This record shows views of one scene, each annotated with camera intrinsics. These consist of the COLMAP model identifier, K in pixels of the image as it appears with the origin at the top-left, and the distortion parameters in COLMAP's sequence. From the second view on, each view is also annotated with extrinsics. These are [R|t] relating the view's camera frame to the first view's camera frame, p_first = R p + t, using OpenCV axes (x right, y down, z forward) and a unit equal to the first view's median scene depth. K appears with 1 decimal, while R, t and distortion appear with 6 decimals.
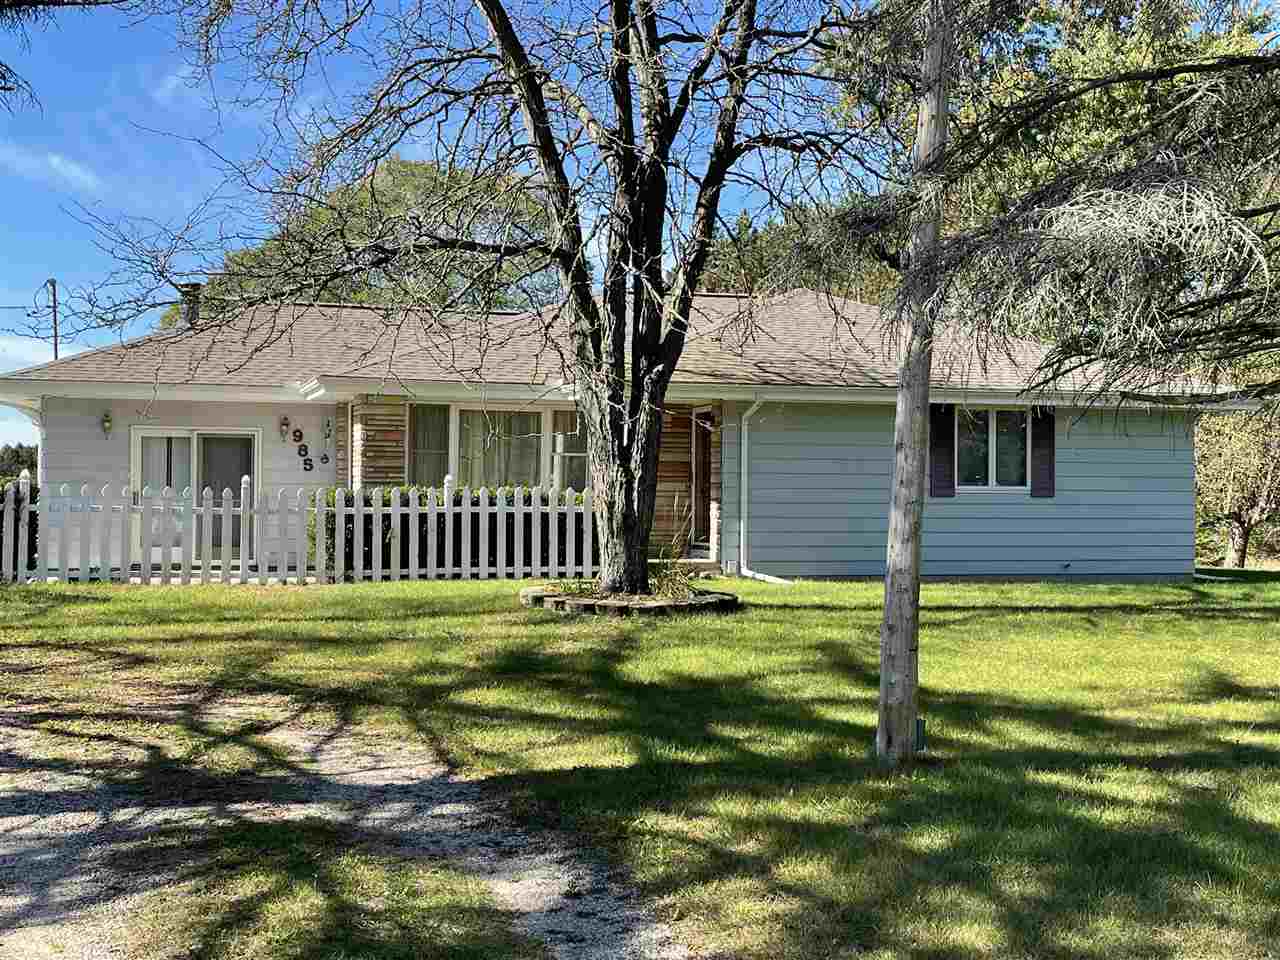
lens RADIAL K [[1595.8, 0, 643.9], [0, 1595.8, 477.3], [0, 0, 1]] dist [0.019562, 0.000000]
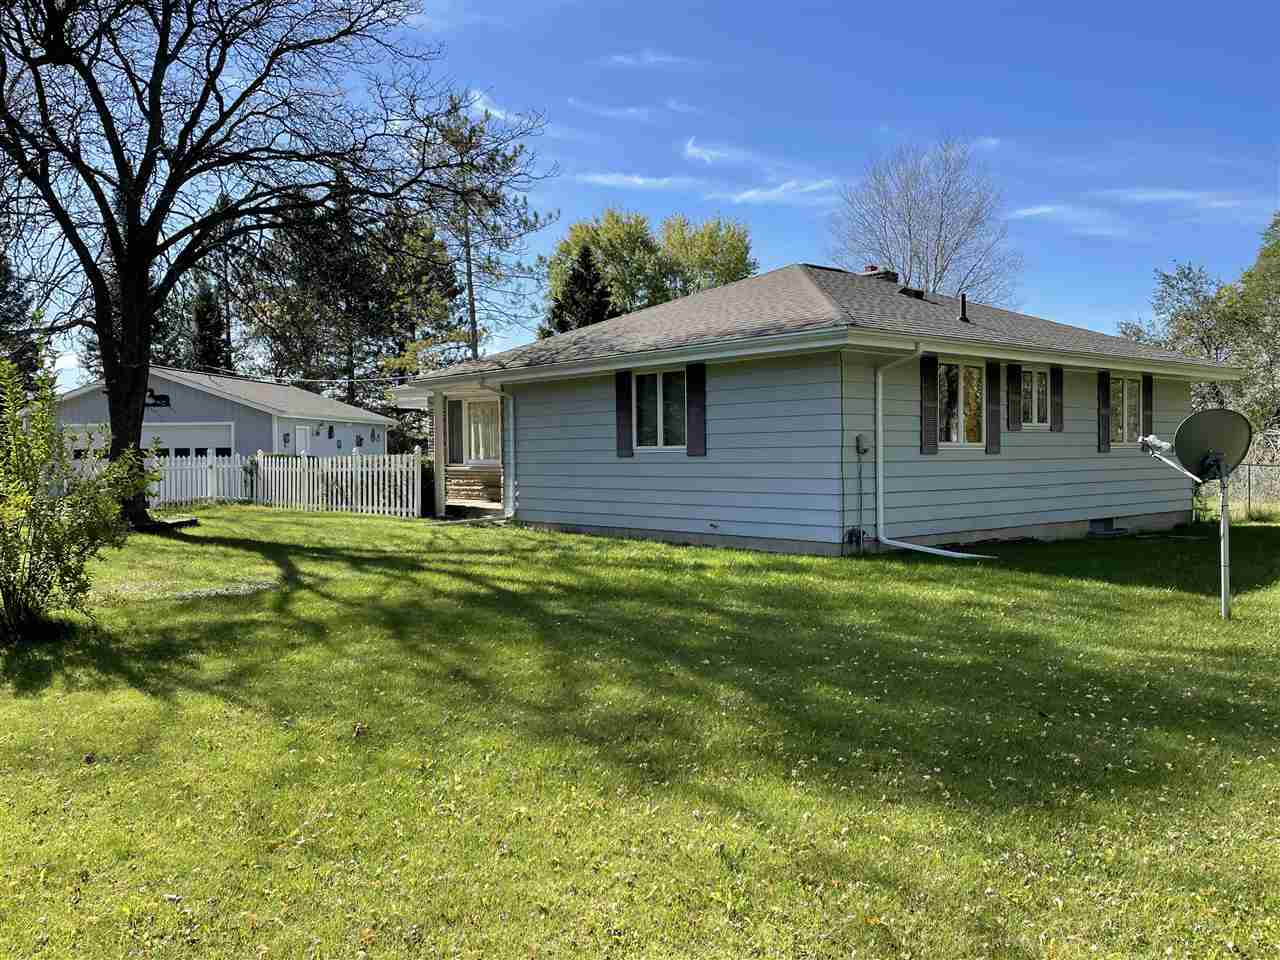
lens RADIAL K [[1076.7, 0, 638.8], [0, 1076.7, 477.5], [0, 0, 1]] dist [0.003111, -0.000310]
pose [[0.413334, 0.010023, -0.910524, 0.918025], [0.028704, 0.999299, 0.024030, 0.009394], [0.910127, -0.036069, 0.412757, 0.773911]]
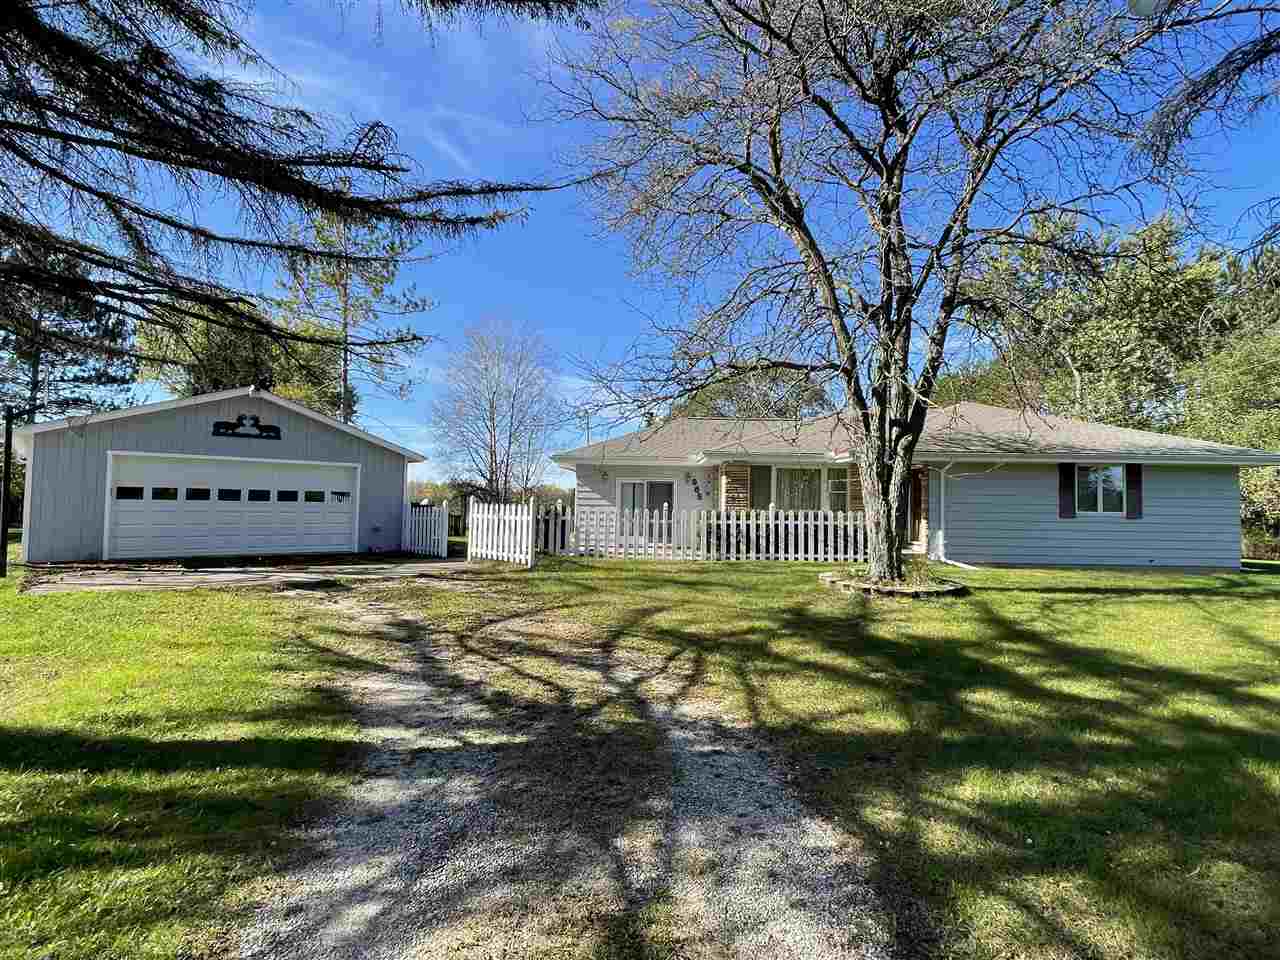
lens RADIAL K [[653.2, 0, 647.9], [0, 653.2, 476.1], [0, 0, 1]] dist [-0.006364, -0.000301]
pose [[0.956595, -0.005176, -0.291373, -0.038902], [-0.005247, 0.999374, -0.034979, -0.005532], [0.291372, 0.034990, 0.955970, 0.232865]]
